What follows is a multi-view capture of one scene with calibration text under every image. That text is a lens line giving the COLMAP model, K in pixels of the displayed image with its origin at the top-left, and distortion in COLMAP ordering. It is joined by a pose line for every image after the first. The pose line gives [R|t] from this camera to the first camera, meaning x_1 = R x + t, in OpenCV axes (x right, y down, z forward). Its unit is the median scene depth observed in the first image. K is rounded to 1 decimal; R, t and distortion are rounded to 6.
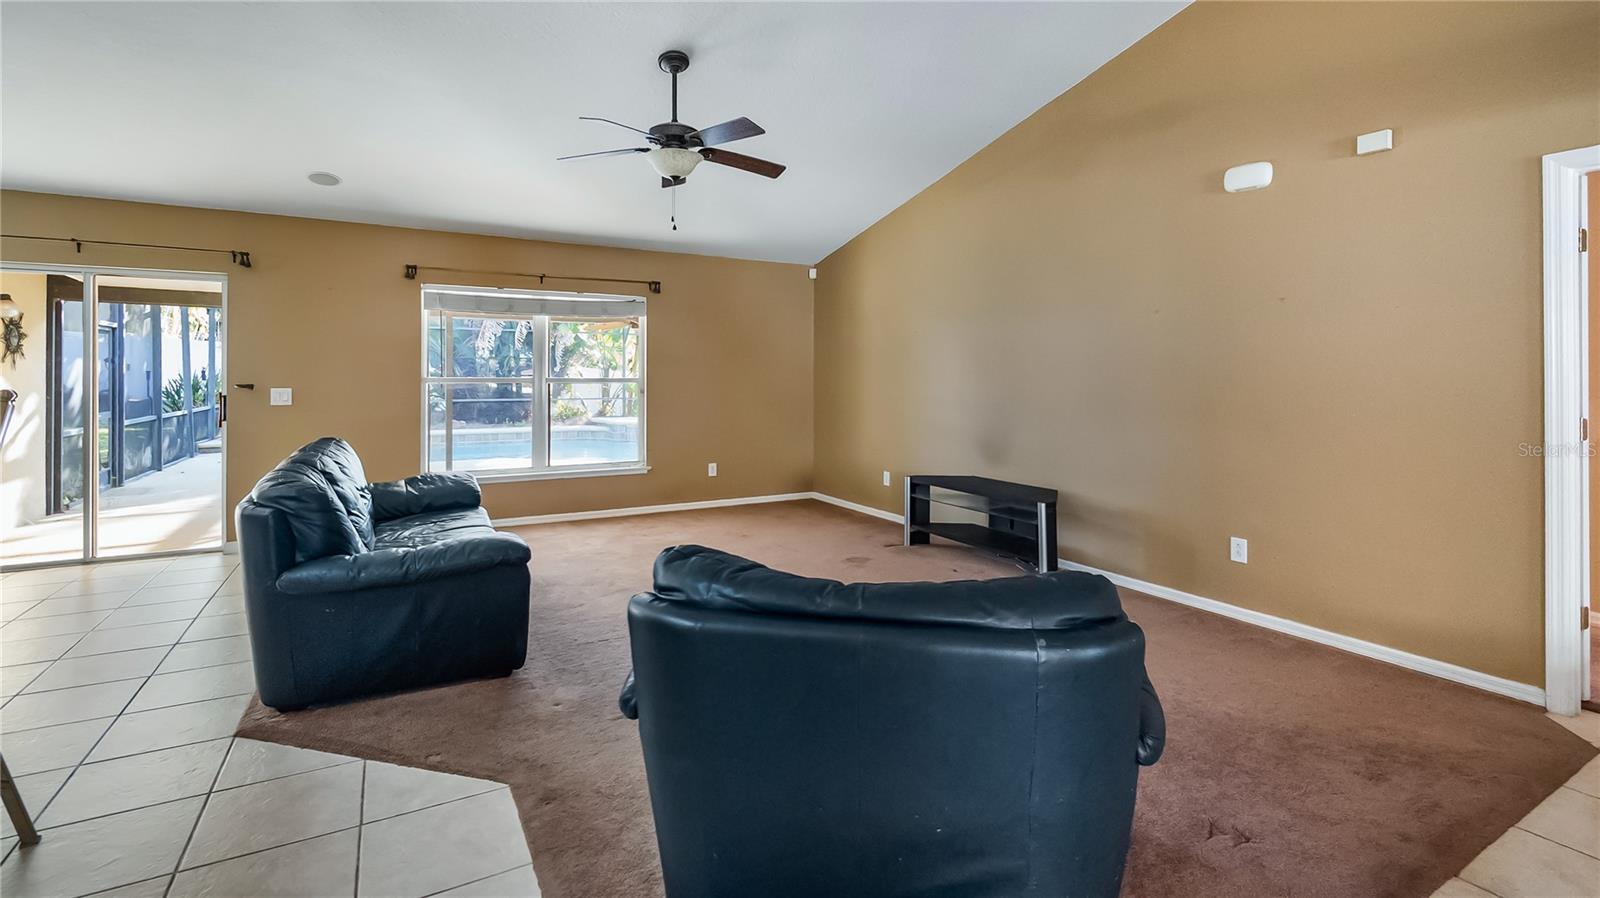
lens RADIAL K [[720.5, 0, 799.3], [0, 720.5, 375.0], [0, 0, 1]] dist [-0.004620, -0.000028]
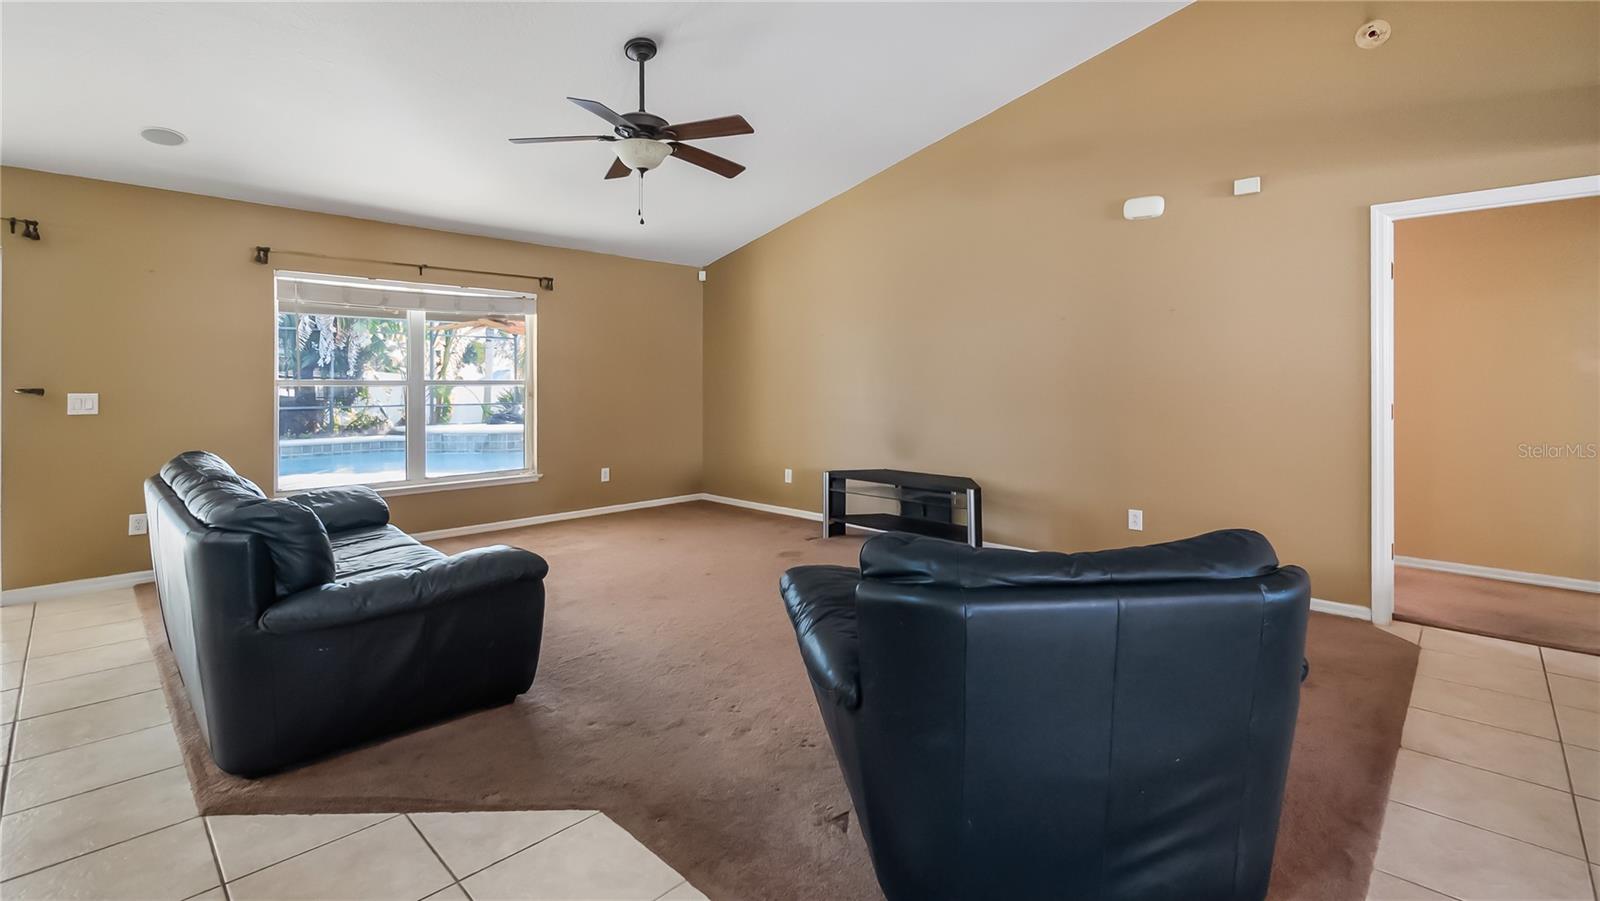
lens RADIAL K [[706.5, 0, 803.0], [0, 706.5, 383.9], [0, 0, 1]] dist [-0.001564, -0.000414]
pose [[0.959479, -0.005379, 0.281729, -0.201124], [0.003648, 0.999971, 0.006666, 0.006362], [-0.281757, -0.005368, 0.959471, 0.025561]]
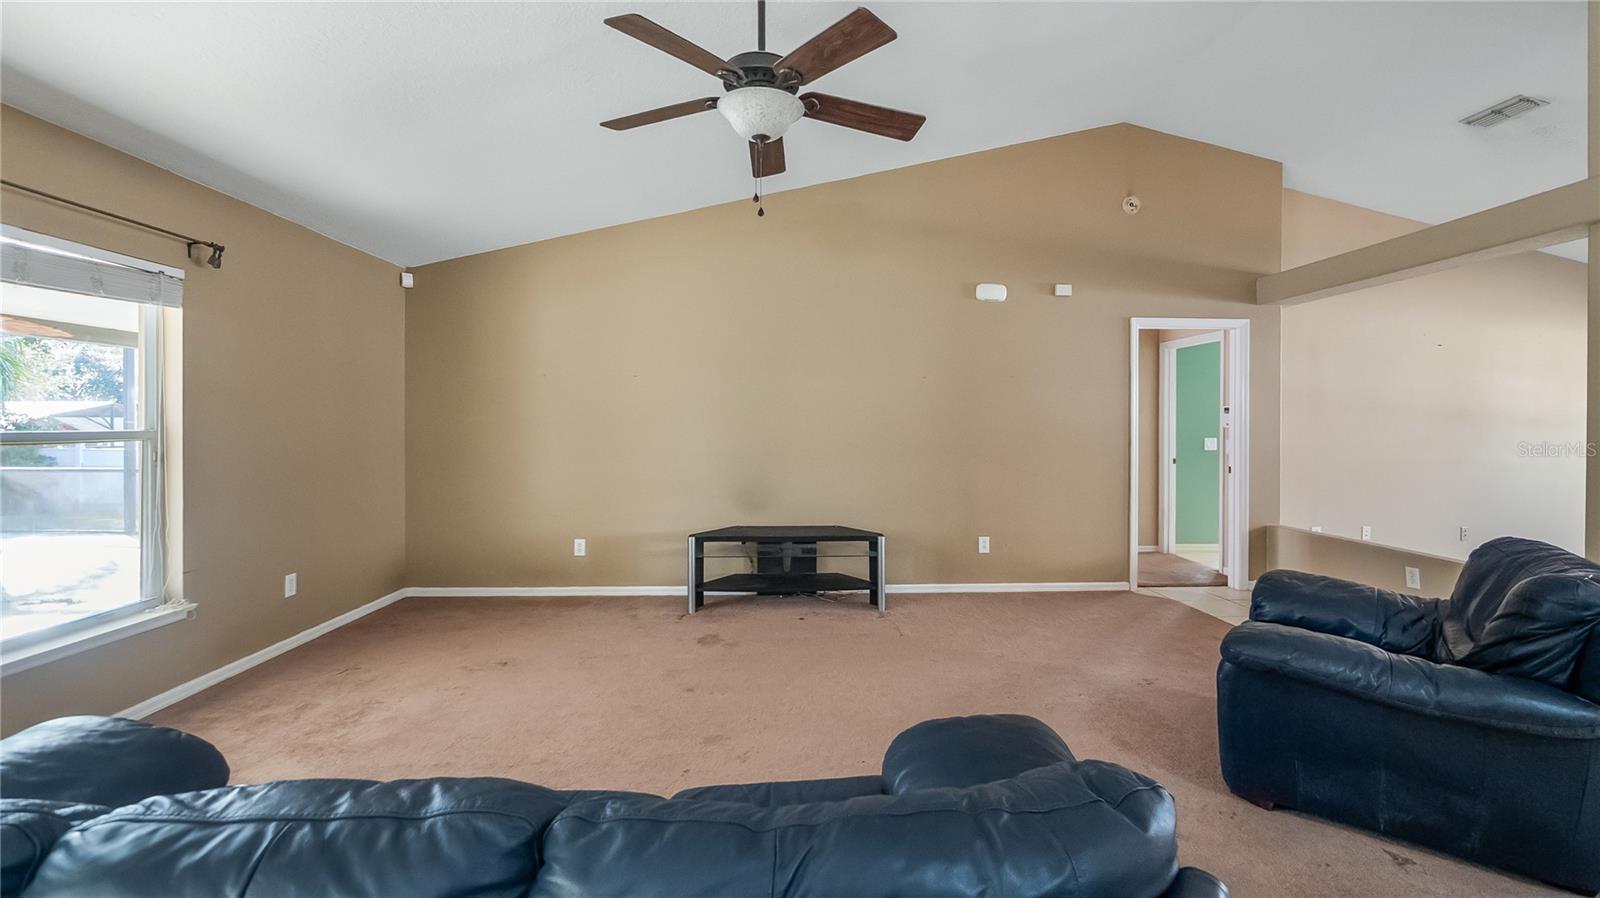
lens RADIAL K [[658.5, 0, 803.9], [0, 658.5, 426.7], [0, 0, 1]] dist [-0.006752, 0.000119]
pose [[0.454903, -0.004509, 0.890530, -0.611076], [-0.004070, 0.999966, 0.007142, -0.005150], [-0.890532, -0.006873, 0.454869, 0.582061]]
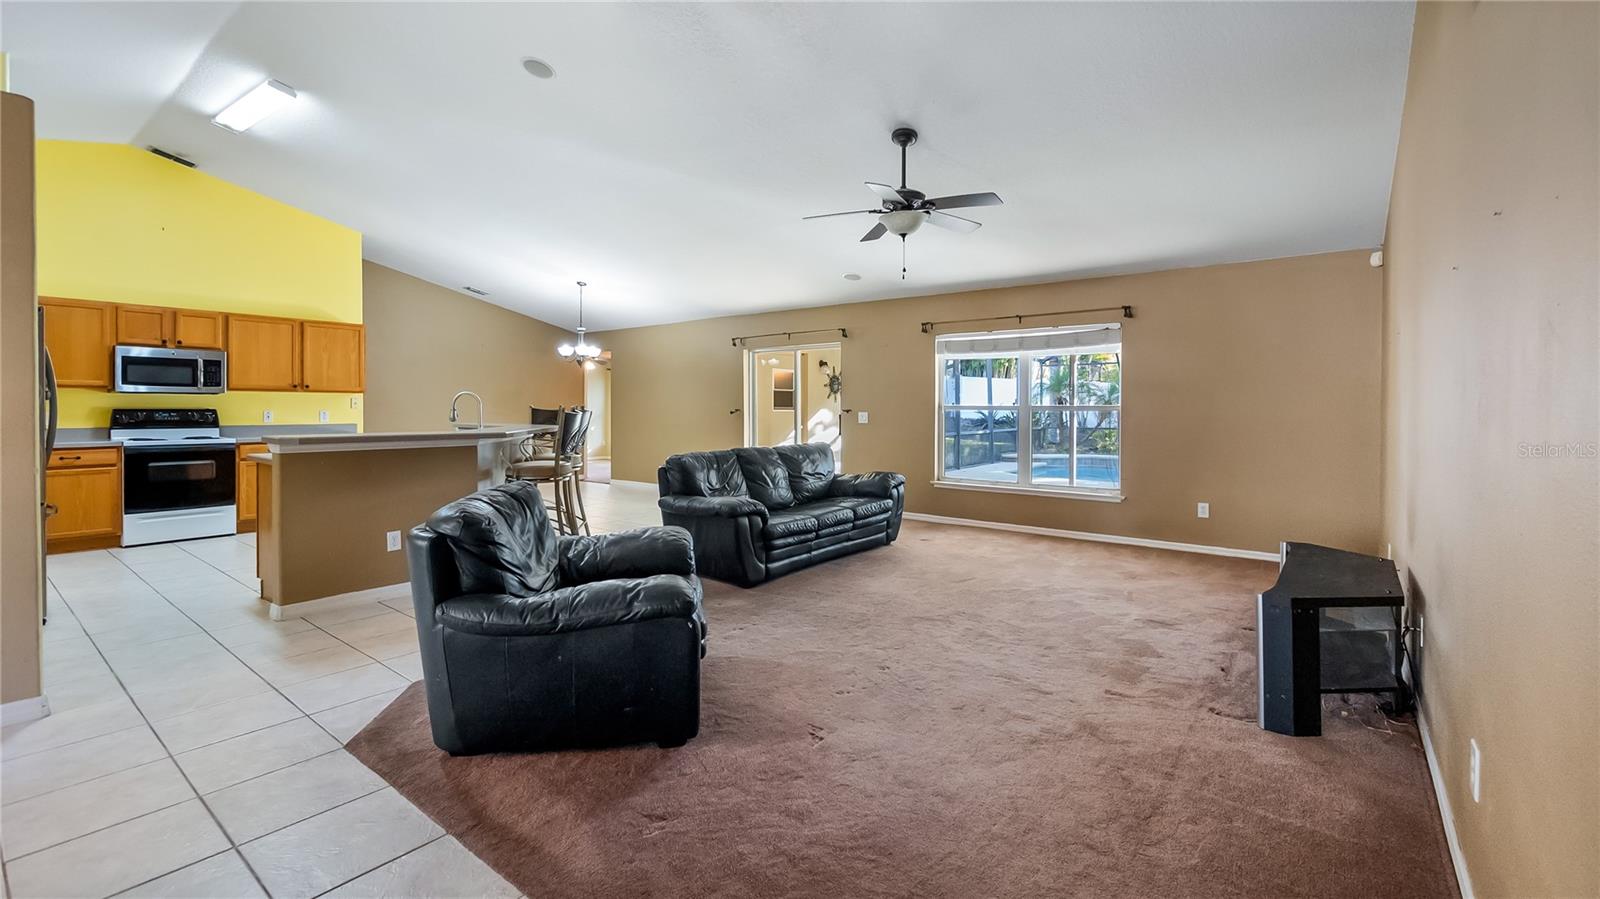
lens RADIAL K [[684.2, 0, 796.7], [0, 684.2, 428.9], [0, 0, 1]] dist [-0.000472, 0.000157]
pose [[0.378511, 0.028497, -0.925158, 0.700931], [-0.000164, 0.999528, 0.030720, 0.010230], [0.925597, -0.011476, 0.378337, 0.346544]]
